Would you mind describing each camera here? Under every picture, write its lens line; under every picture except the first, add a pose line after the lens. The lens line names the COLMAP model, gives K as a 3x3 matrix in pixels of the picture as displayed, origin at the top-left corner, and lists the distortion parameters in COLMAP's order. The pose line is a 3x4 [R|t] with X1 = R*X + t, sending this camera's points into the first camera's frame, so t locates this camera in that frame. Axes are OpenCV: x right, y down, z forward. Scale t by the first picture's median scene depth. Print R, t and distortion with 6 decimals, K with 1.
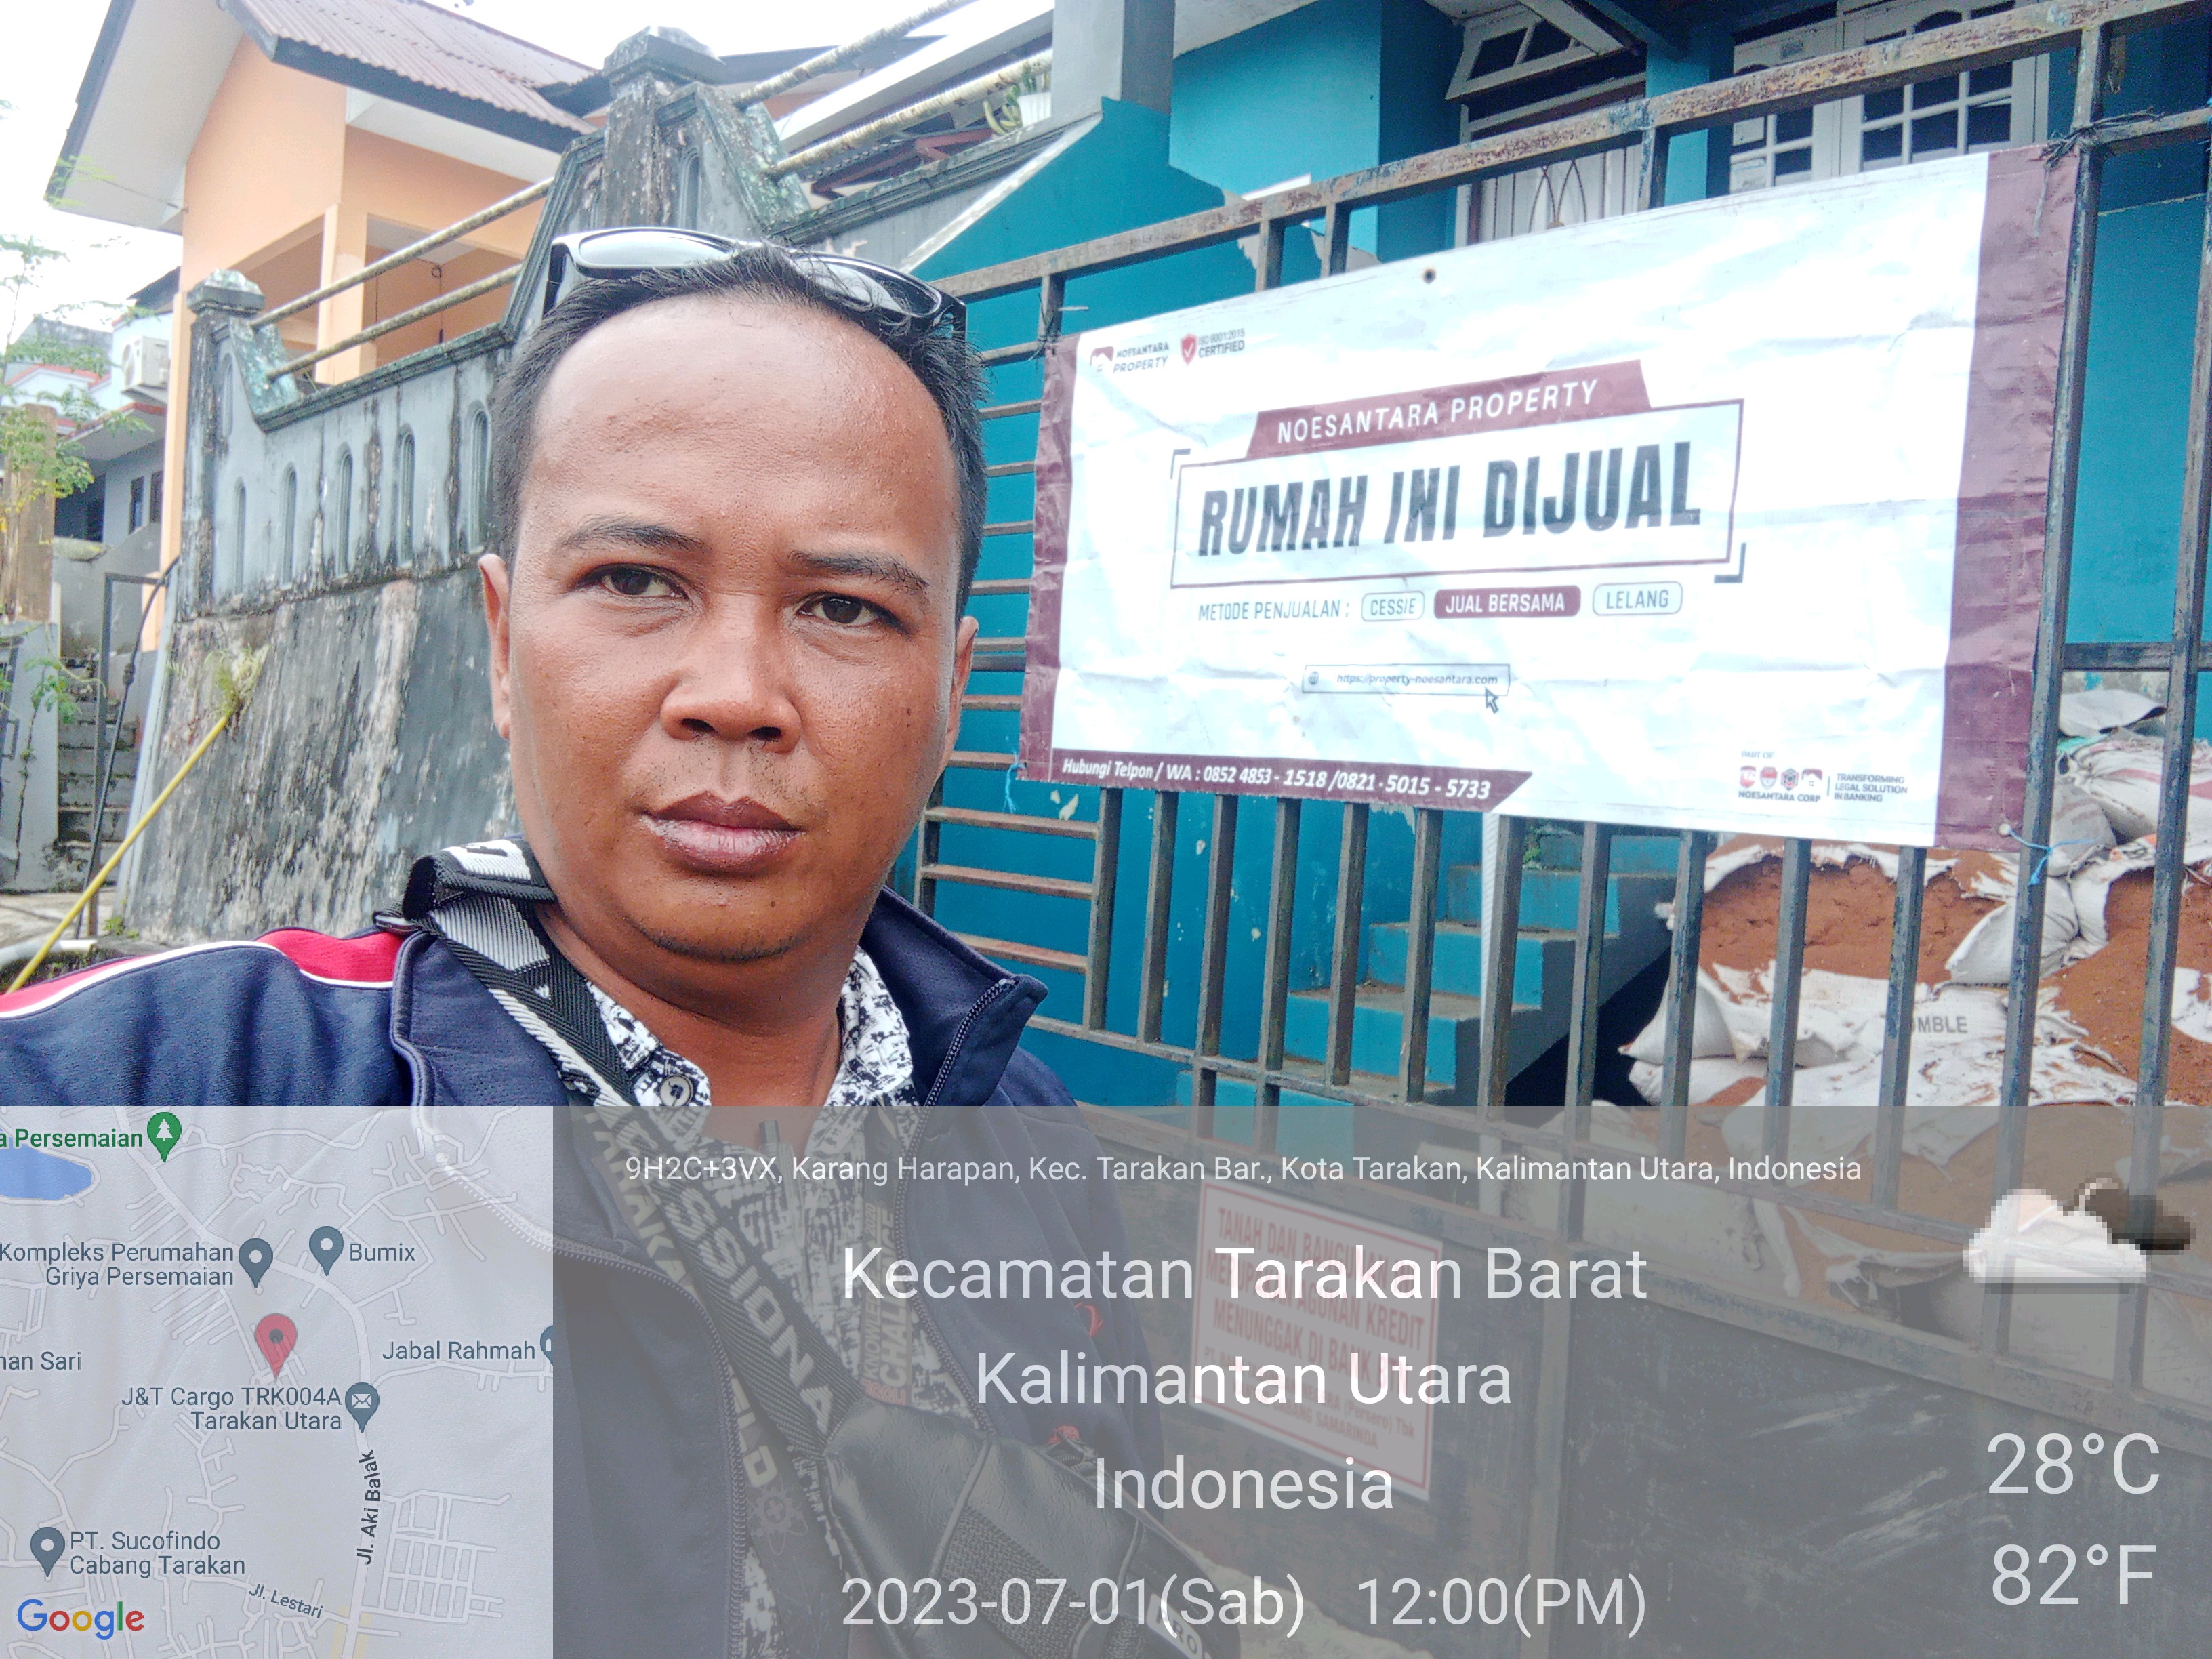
lens RADIAL K [[1761.3, 0, 1088.8], [0, 1761.3, 824.6], [0, 0, 1]] dist [0.065860, -0.108903]
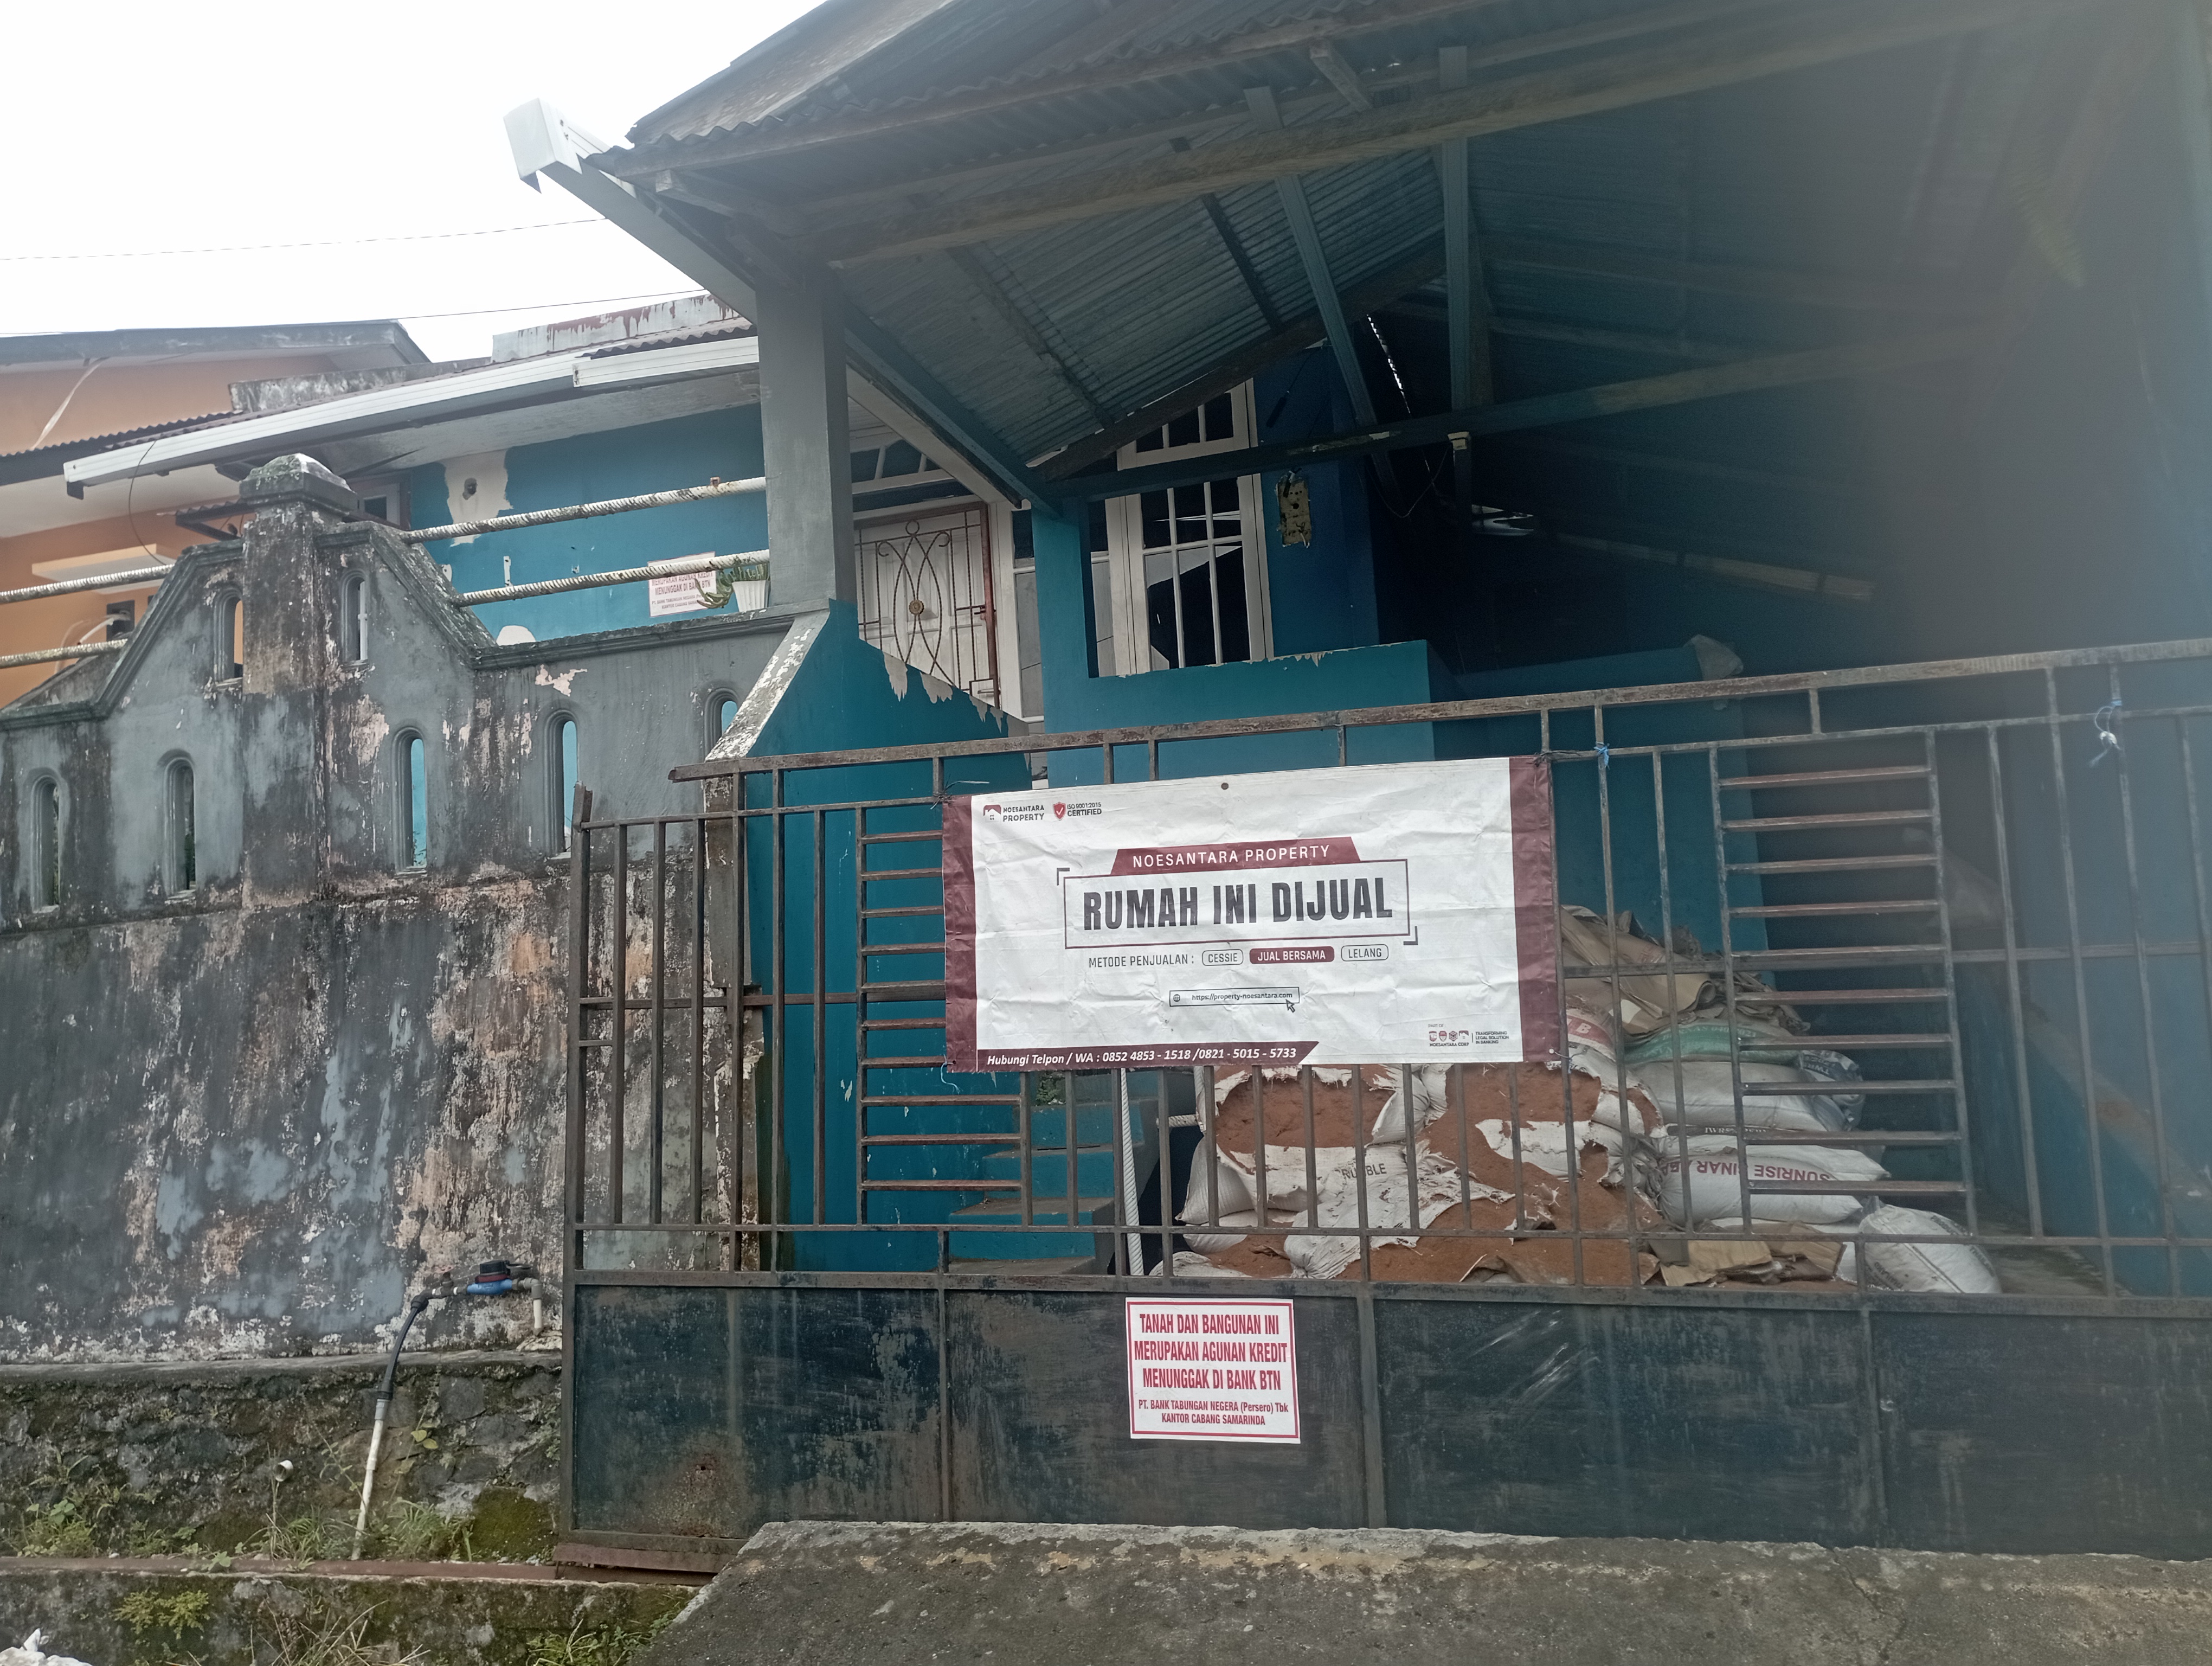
lens RADIAL K [[1847.1, 0, 1095.7], [0, 1847.1, 832.6], [0, 0, 1]] dist [0.096281, -0.100113]
pose [[0.876383, -0.033986, 0.480414, -0.743376], [0.097041, 0.989509, -0.107025, -0.049690], [-0.471737, 0.140415, 0.870487, -0.552365]]
